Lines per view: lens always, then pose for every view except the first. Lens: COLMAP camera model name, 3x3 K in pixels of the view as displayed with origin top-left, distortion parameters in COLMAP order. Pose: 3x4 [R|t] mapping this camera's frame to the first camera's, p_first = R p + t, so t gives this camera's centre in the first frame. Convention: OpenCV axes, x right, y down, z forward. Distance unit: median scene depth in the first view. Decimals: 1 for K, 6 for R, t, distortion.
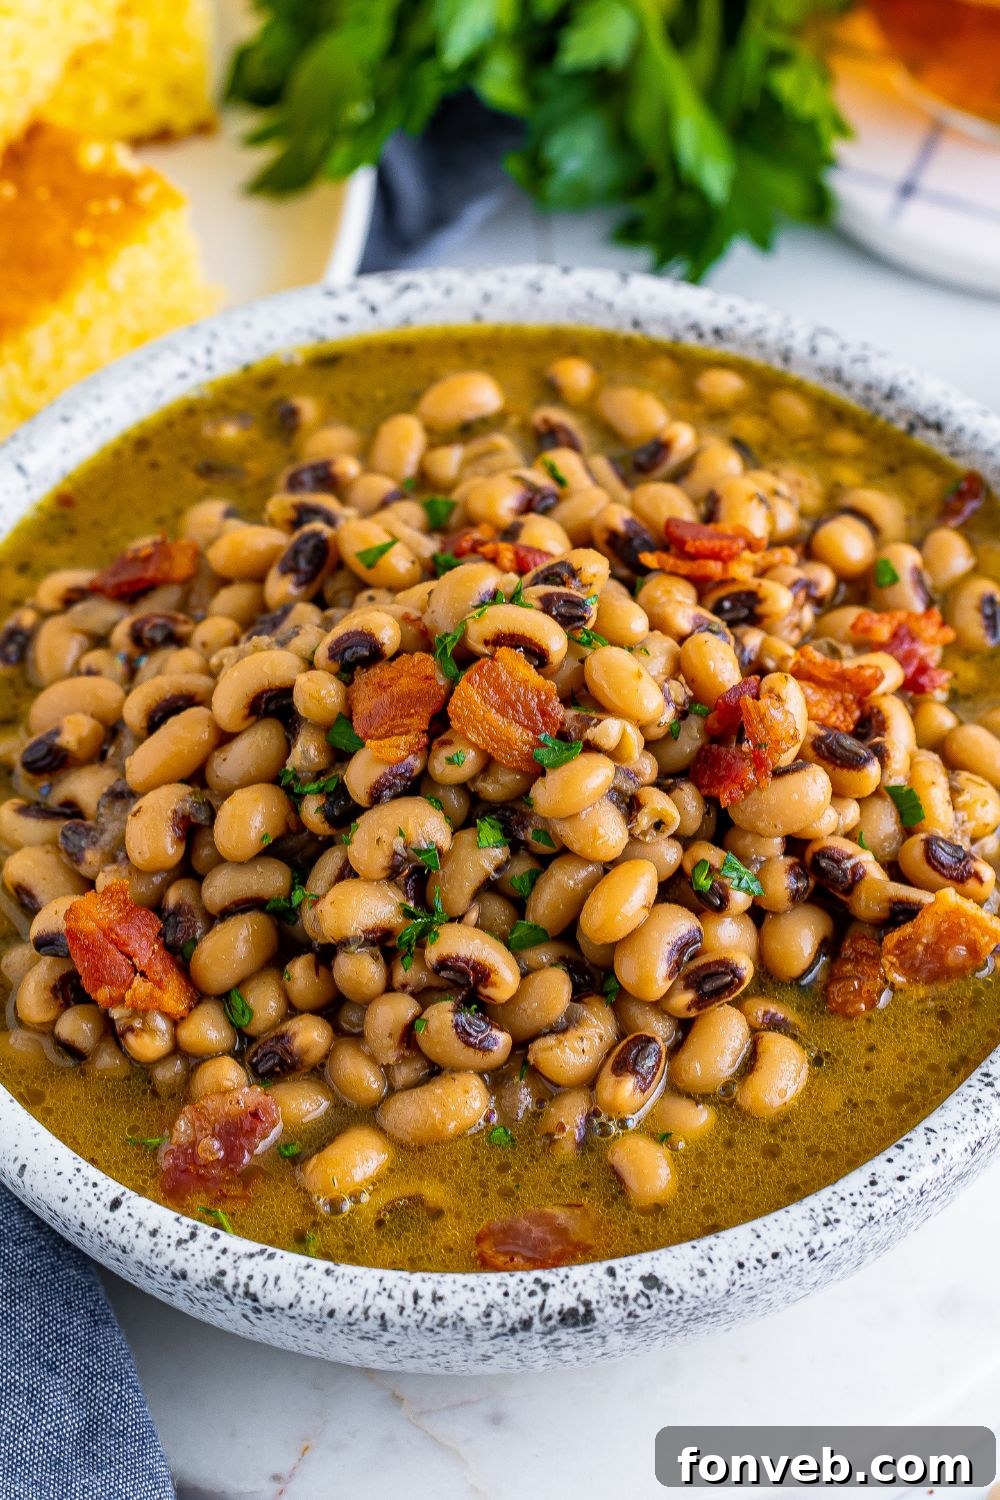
lens RADIAL K [[7058.3, 0, 416.3], [0, 7058.3, 749.8], [0, 0, 1]] dist [-0.109537, 5.912498]
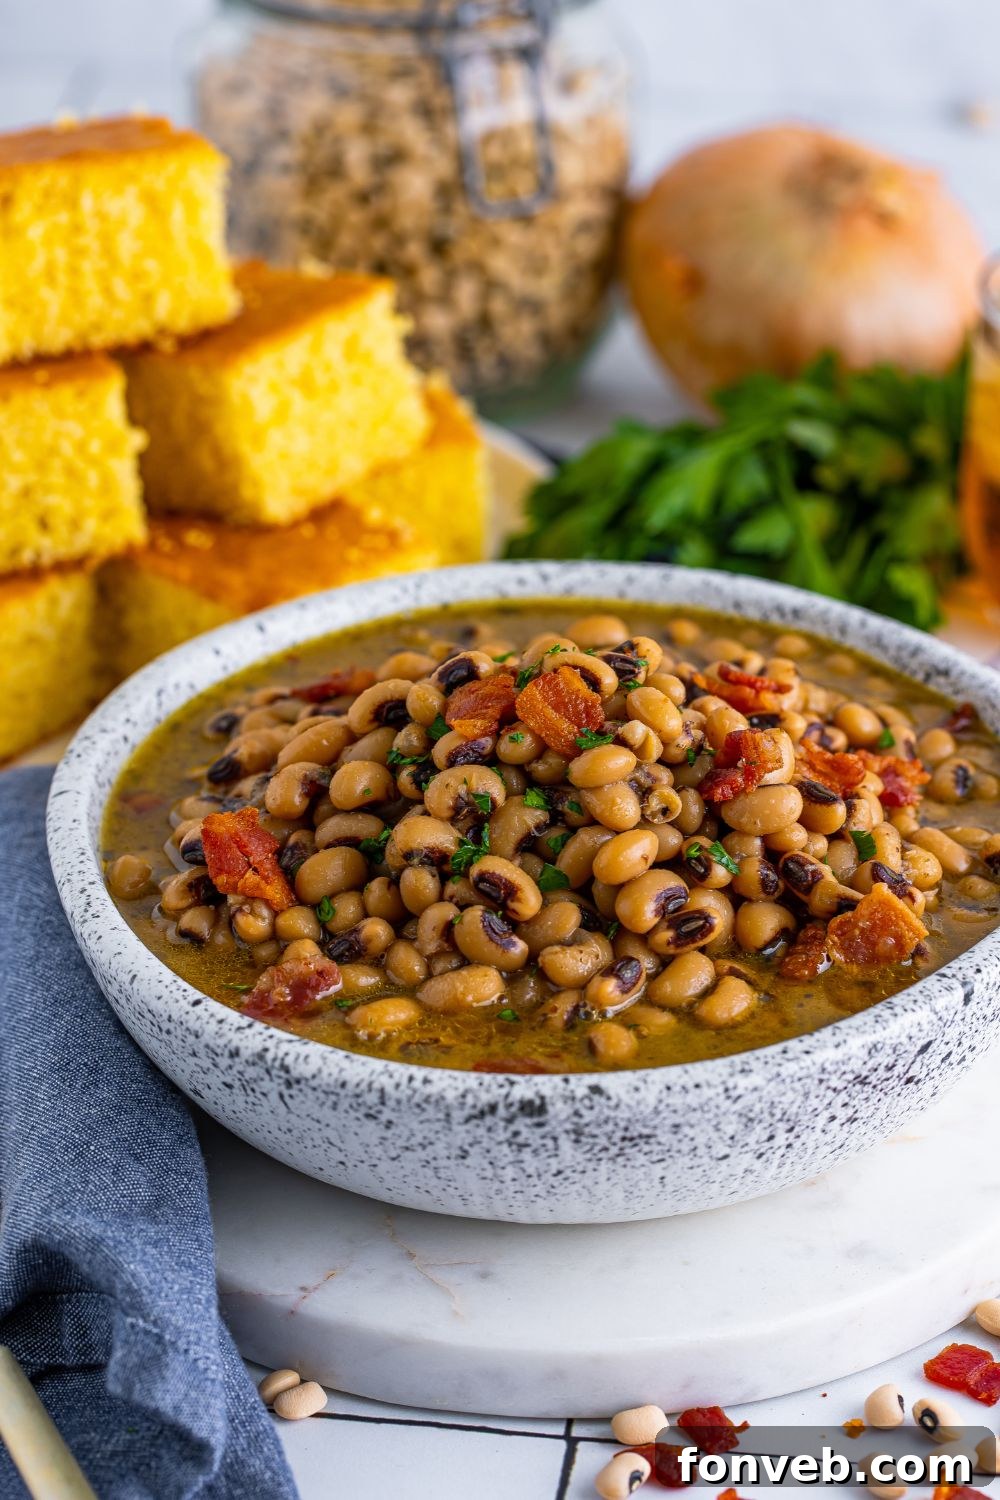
lens RADIAL K [[4774.6, 0, 500.0], [0, 4774.6, 750.0], [0, 0, 1]] dist [-0.023320, -0.362078]
pose [[0.985942, 0.109687, -0.126041, 0.113849], [-0.144590, 0.938142, -0.314615, 0.280832], [0.083735, 0.328417, 0.940814, 0.169060]]
